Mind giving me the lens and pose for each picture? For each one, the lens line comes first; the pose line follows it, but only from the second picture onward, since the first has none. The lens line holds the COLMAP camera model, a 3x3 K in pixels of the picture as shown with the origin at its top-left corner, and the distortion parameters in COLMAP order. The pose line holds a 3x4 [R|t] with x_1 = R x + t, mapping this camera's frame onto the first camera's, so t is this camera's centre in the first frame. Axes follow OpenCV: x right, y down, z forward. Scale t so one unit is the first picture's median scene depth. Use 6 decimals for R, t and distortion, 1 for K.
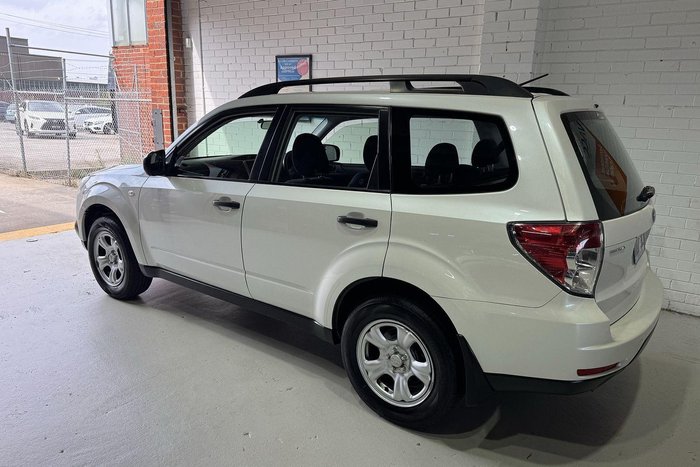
lens RADIAL K [[499.1, 0, 344.8], [0, 499.1, 232.0], [0, 0, 1]] dist [0.069976, -0.106217]
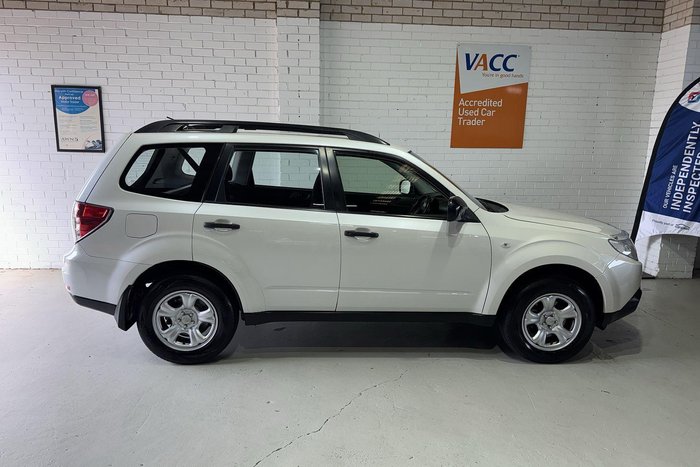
lens RADIAL K [[493.5, 0, 347.0], [0, 493.5, 234.5], [0, 0, 1]] dist [0.072294, -0.097980]
pose [[0.788697, -0.130617, 0.600746, -0.306363], [0.148953, 0.988654, 0.019402, -0.008435], [-0.596464, 0.074180, 0.799204, -0.062758]]
